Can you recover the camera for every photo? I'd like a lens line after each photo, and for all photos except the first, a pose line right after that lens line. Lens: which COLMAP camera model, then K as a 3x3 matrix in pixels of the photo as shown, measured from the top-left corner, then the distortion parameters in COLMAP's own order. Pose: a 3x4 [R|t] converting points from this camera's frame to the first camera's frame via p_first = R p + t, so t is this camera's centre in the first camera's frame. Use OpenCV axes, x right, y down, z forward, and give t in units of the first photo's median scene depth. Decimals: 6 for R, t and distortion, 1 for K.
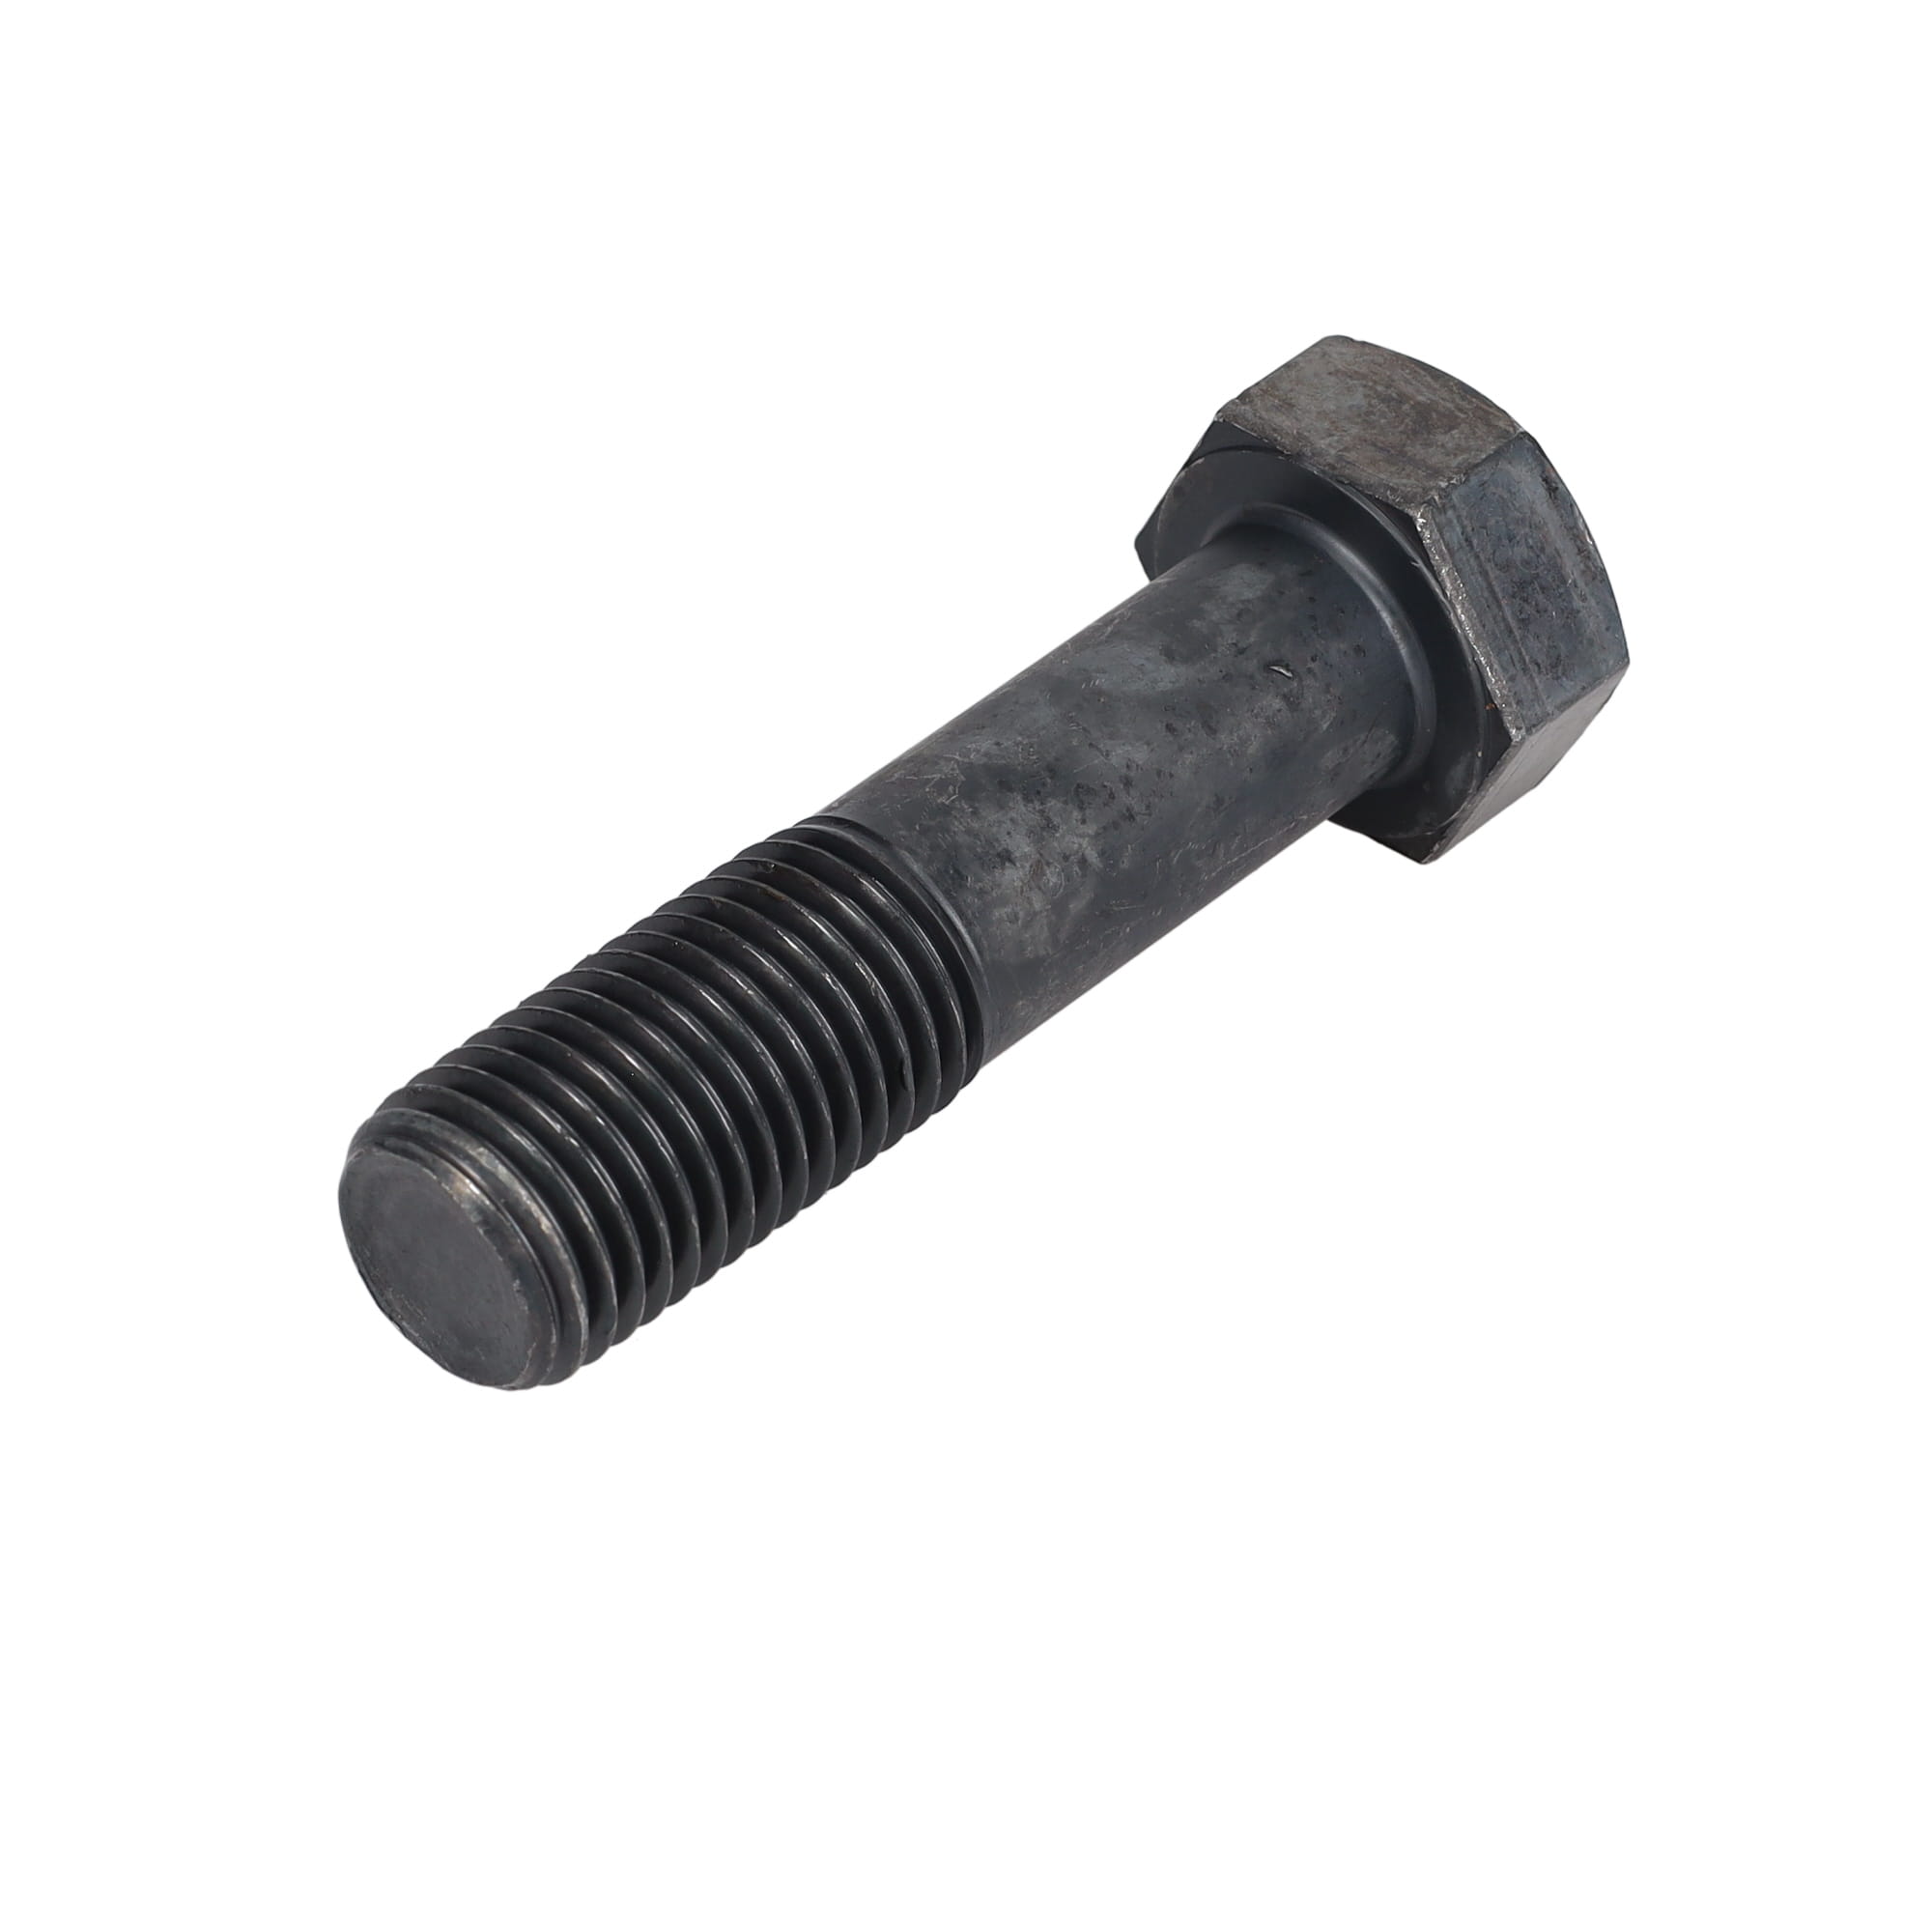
lens RADIAL K [[8796.6, 0, 966.4], [0, 8796.6, 966.9], [0, 0, 1]] dist [-0.082916, 0.000000]
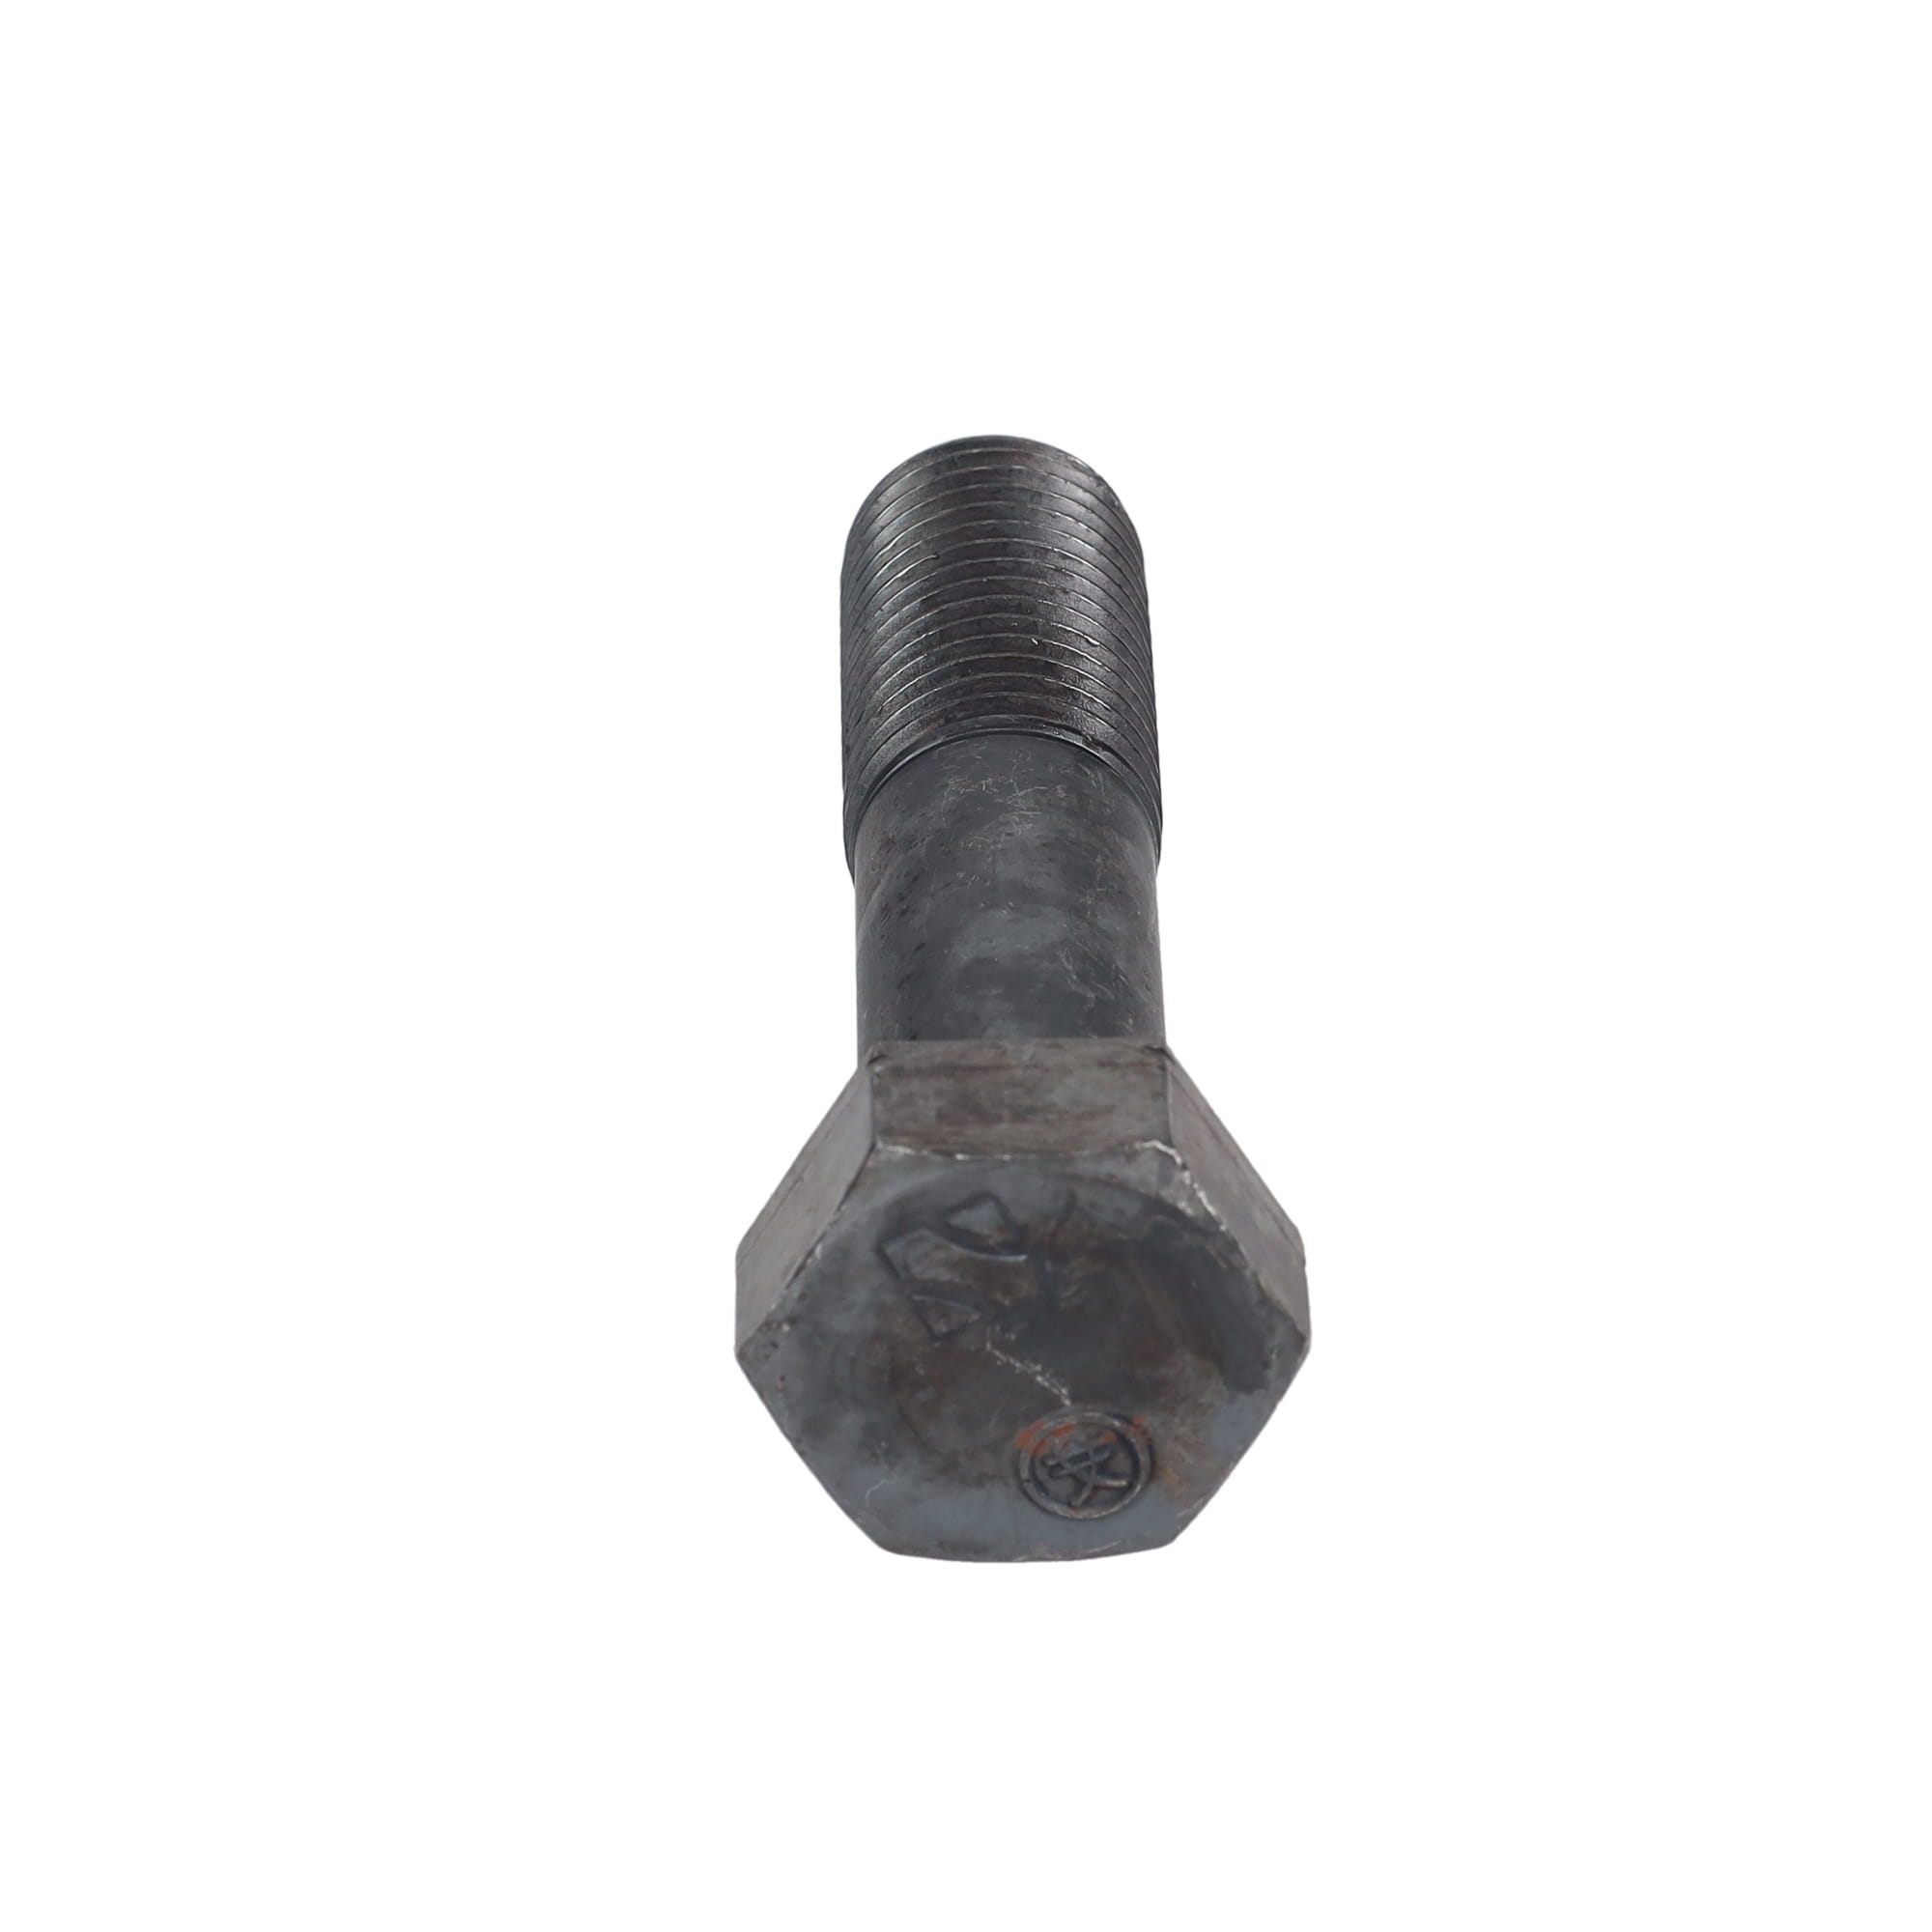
lens RADIAL K [[8796.6, 0, 966.6], [0, 8796.6, 966.1], [0, 0, 1]] dist [-0.082916, 0.000000]
pose [[-0.711017, 0.442740, -0.546293, 0.545406], [-0.406984, 0.374438, 0.833163, -0.828962], [0.573428, 0.814725, -0.086043, 1.079803]]
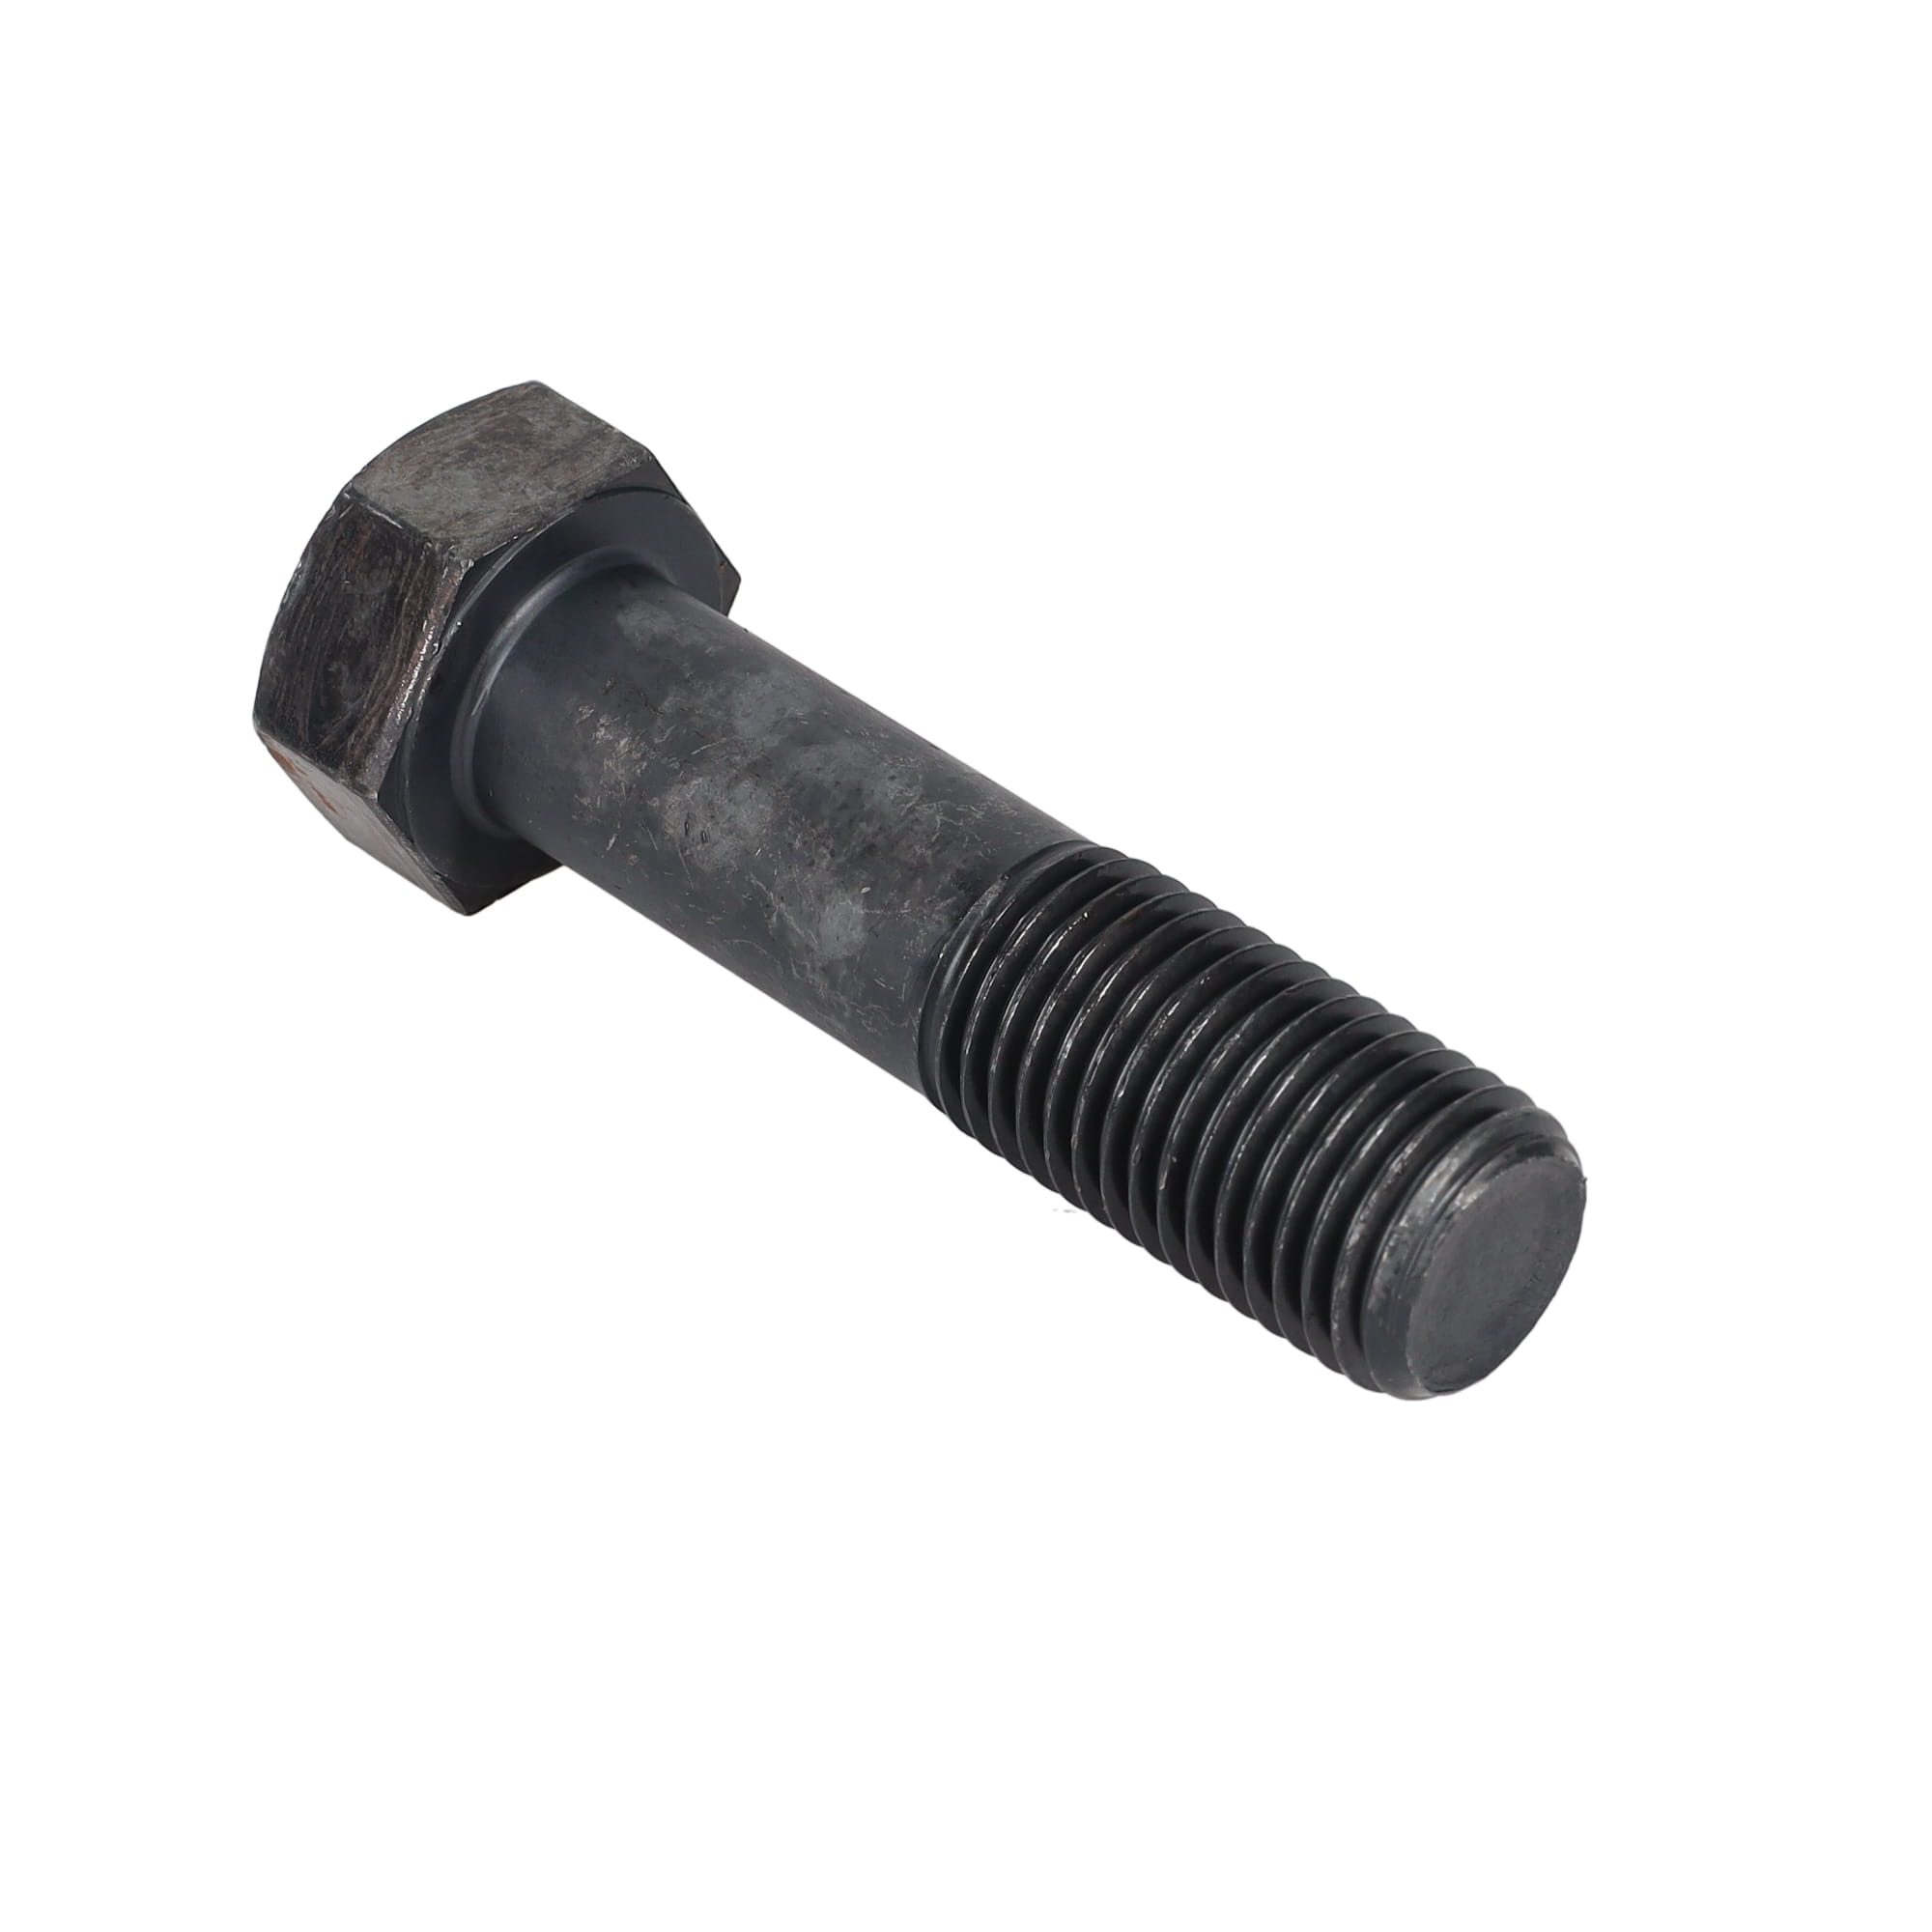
lens RADIAL K [[8796.6, 0, 965.3], [0, 8796.6, 965.7], [0, 0, 1]] dist [-0.082916, 0.000000]
pose [[-0.001004, -0.595267, 0.803528, -0.799304], [0.614097, 0.633802, 0.470298, -0.469265], [-0.789230, 0.493916, 0.364915, 0.631876]]
